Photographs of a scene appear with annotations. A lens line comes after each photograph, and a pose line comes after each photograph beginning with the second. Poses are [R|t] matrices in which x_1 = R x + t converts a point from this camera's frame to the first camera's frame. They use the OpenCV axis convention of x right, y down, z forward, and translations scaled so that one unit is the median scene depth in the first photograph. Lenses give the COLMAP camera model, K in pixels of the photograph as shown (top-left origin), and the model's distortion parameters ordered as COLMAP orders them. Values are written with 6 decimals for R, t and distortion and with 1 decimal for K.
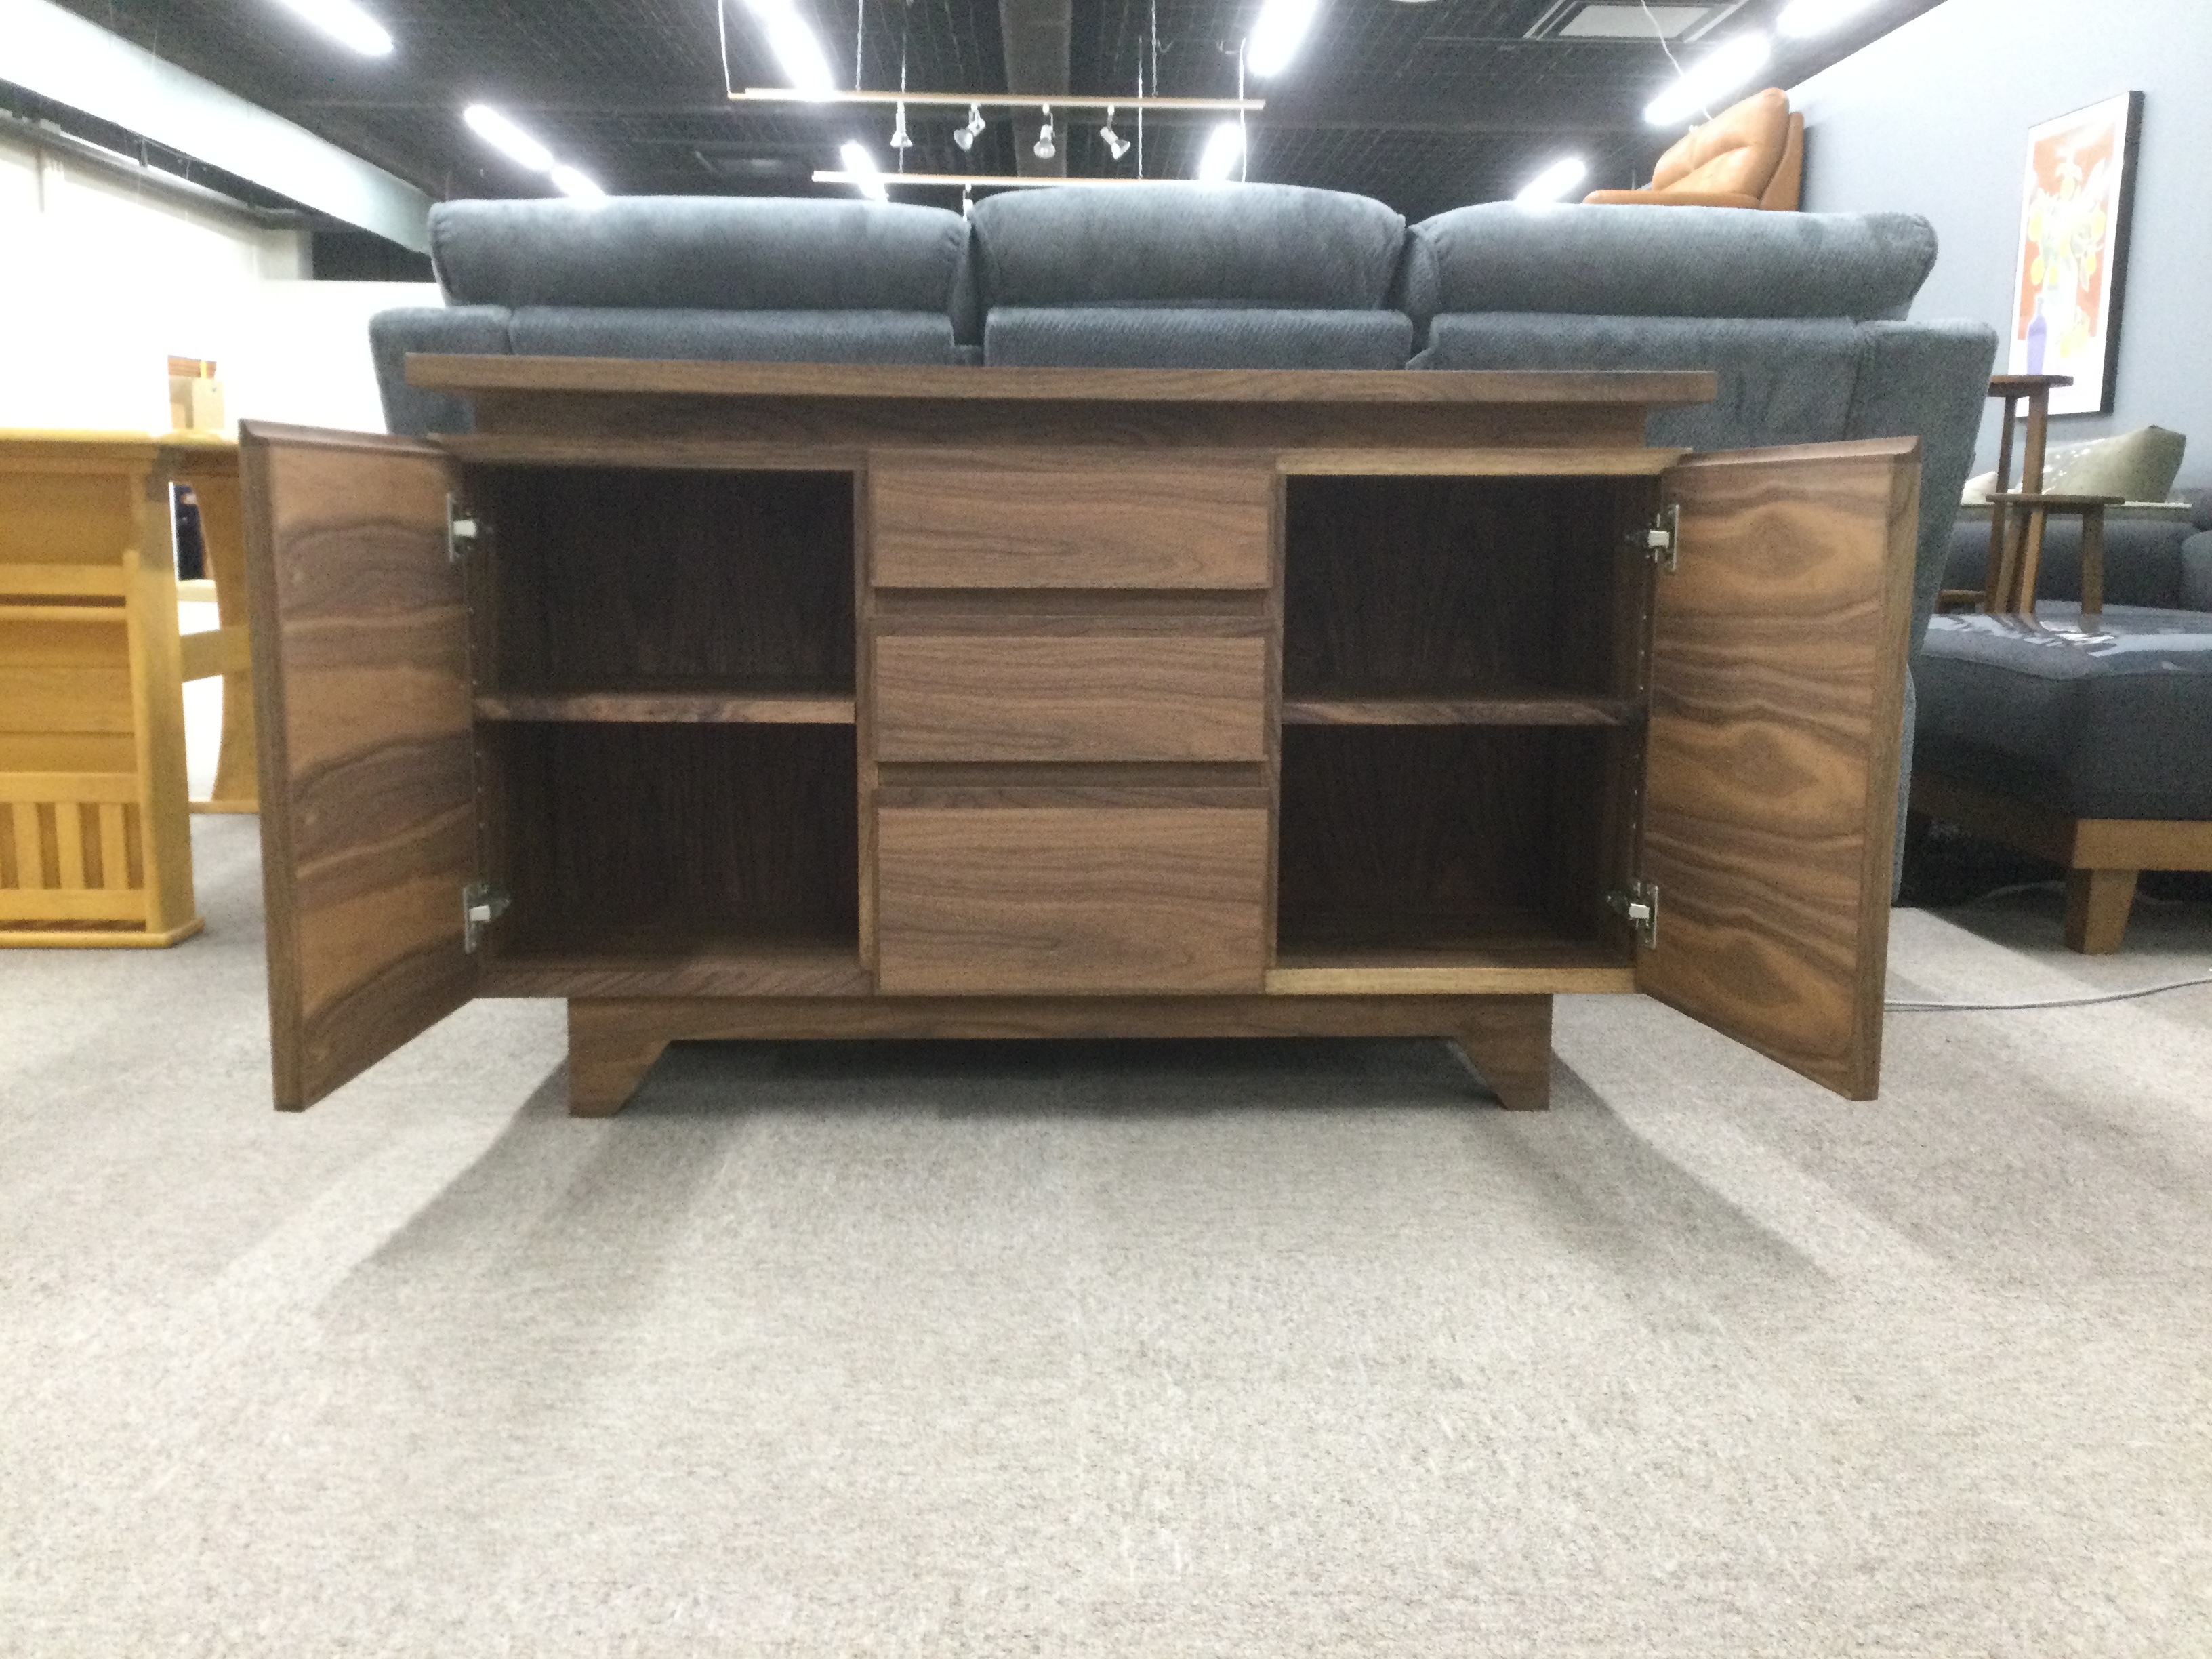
lens RADIAL K [[1969.2, 0, 1097.8], [0, 1969.2, 825.5], [0, 0, 1]] dist [0.134673, -0.245461]
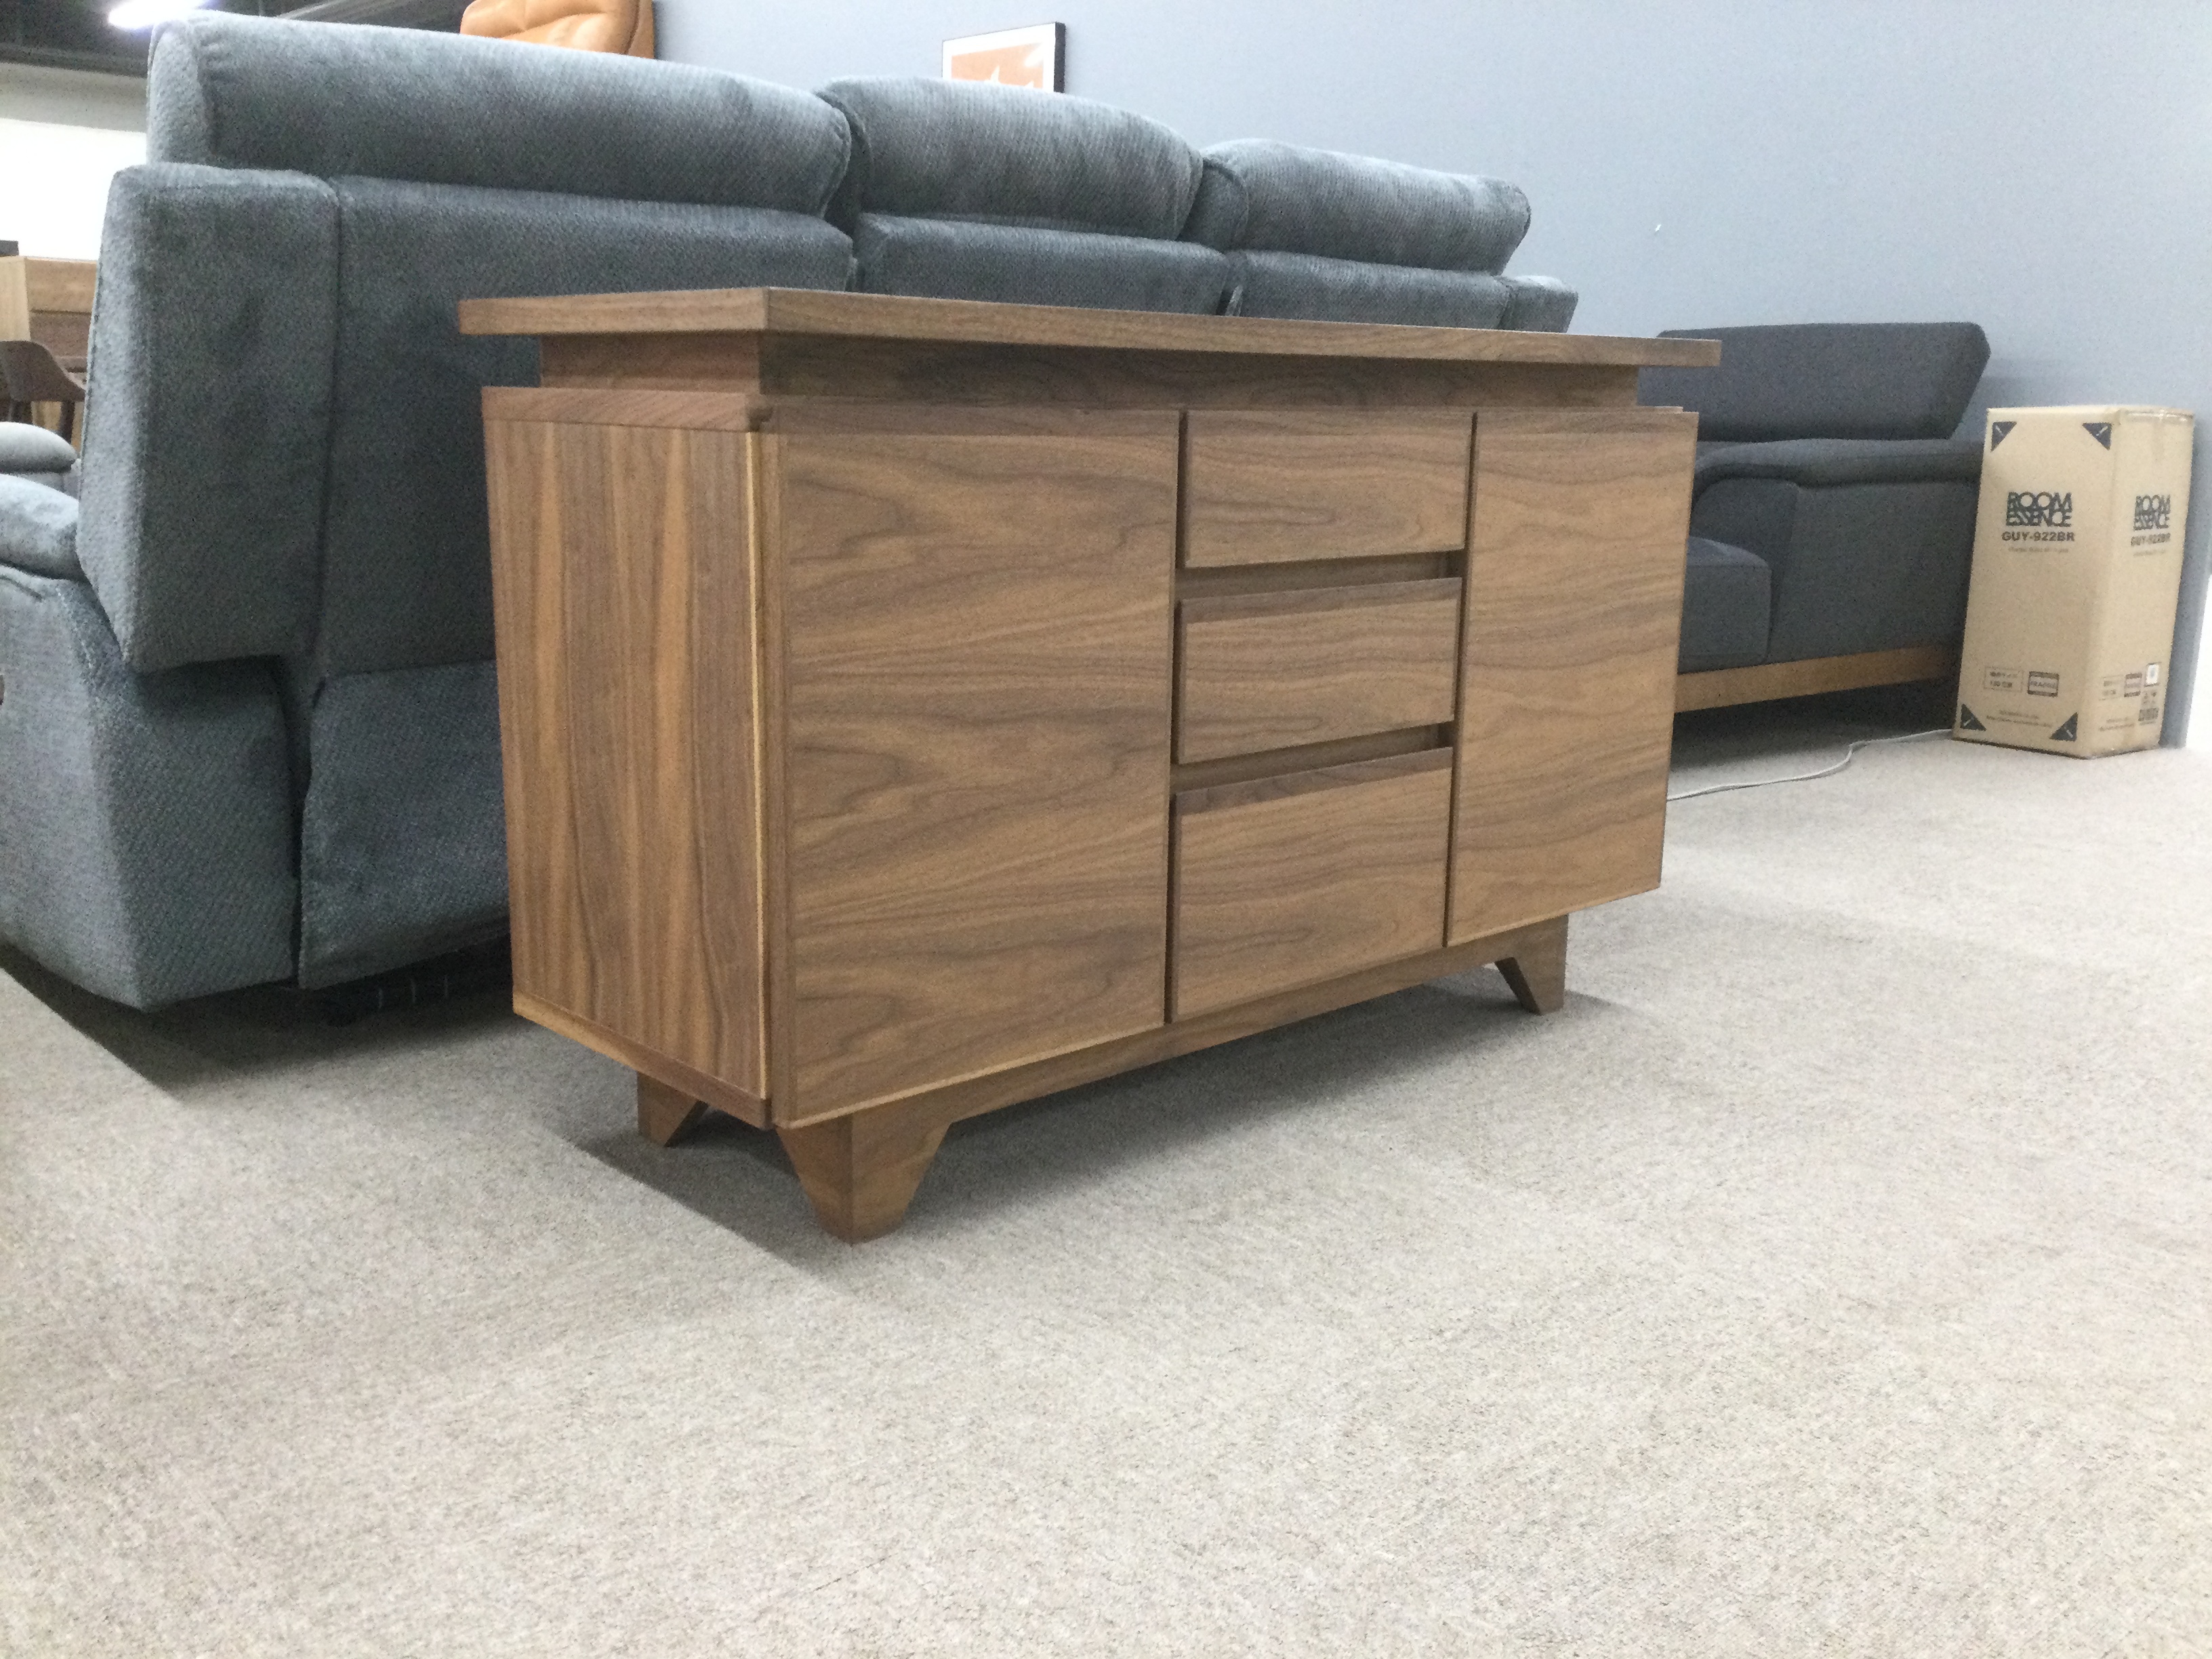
lens RADIAL K [[1980.6, 0, 1097.5], [0, 1980.6, 817.7], [0, 0, 1]] dist [0.131611, -0.250906]
pose [[0.765219, -0.128397, 0.630836, -0.567260], [0.086613, 0.991533, 0.096748, -0.078720], [-0.637917, -0.019394, 0.769861, 0.270024]]
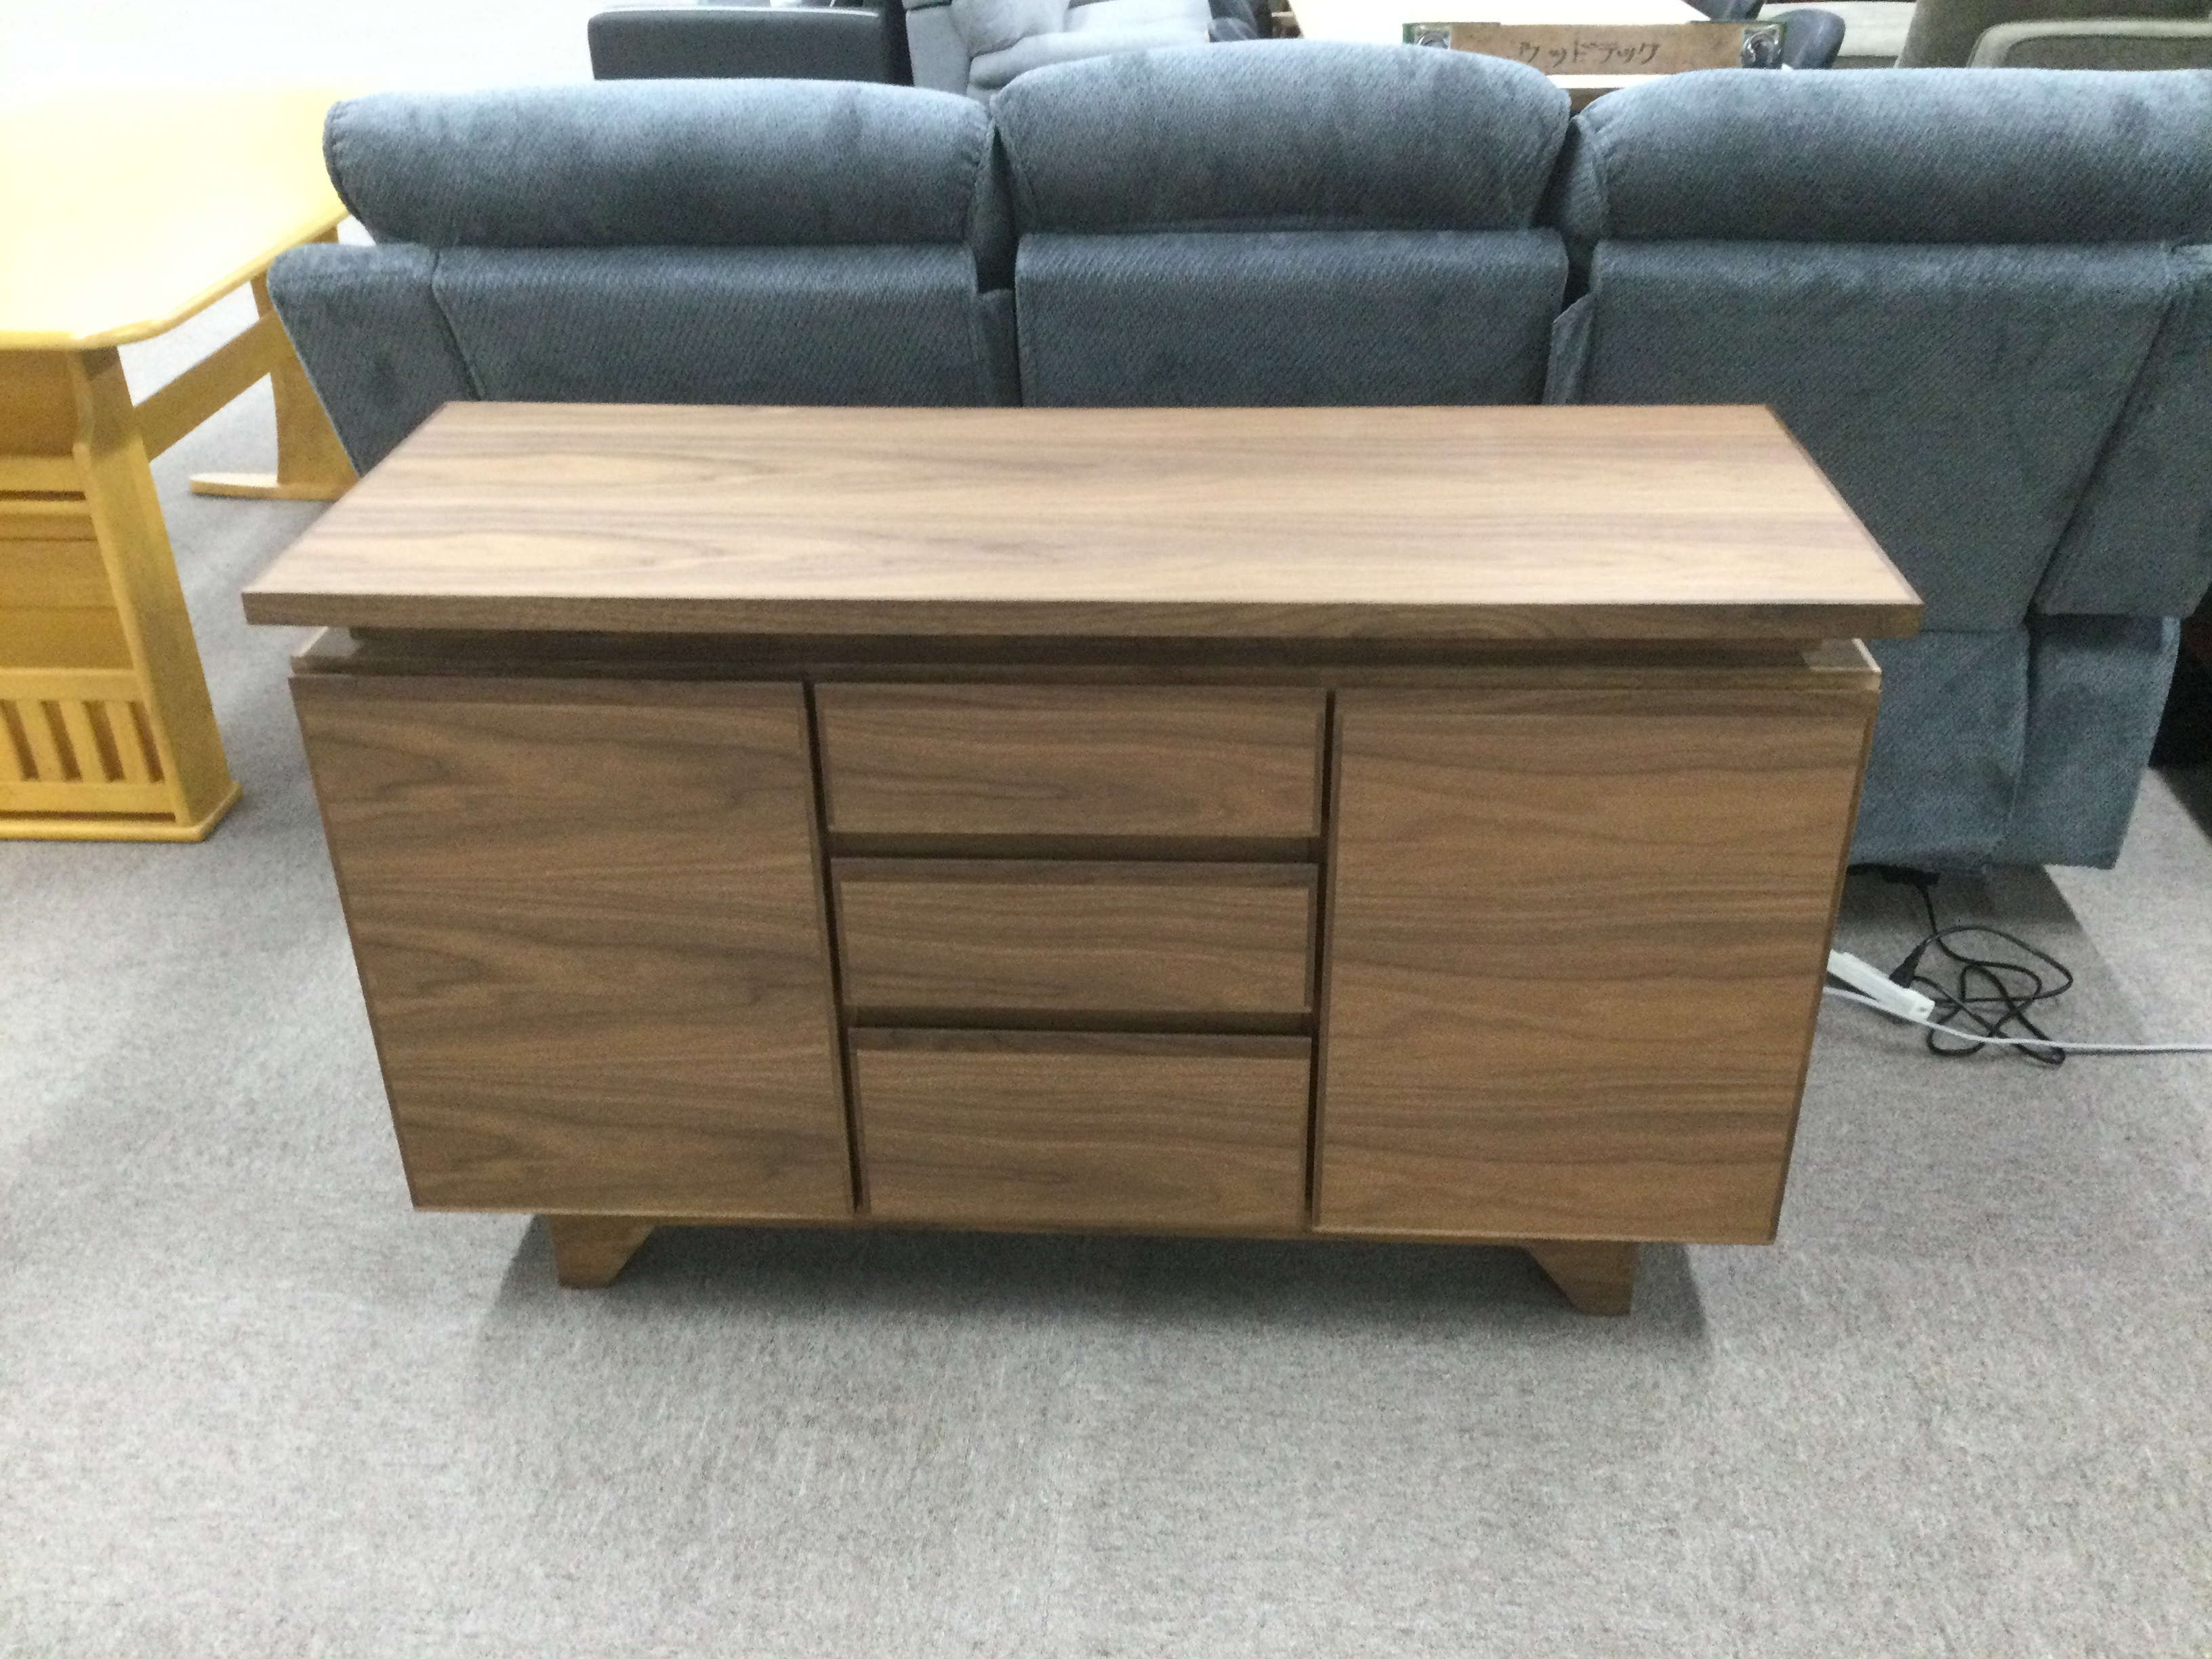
lens RADIAL K [[1990.0, 0, 1095.8], [0, 1990.0, 826.8], [0, 0, 1]] dist [0.123261, -0.235208]
pose [[0.994237, 0.031953, -0.102332, 0.064818], [0.006897, 0.933508, 0.358490, -0.333782], [0.106983, -0.357130, 0.927908, 0.186133]]
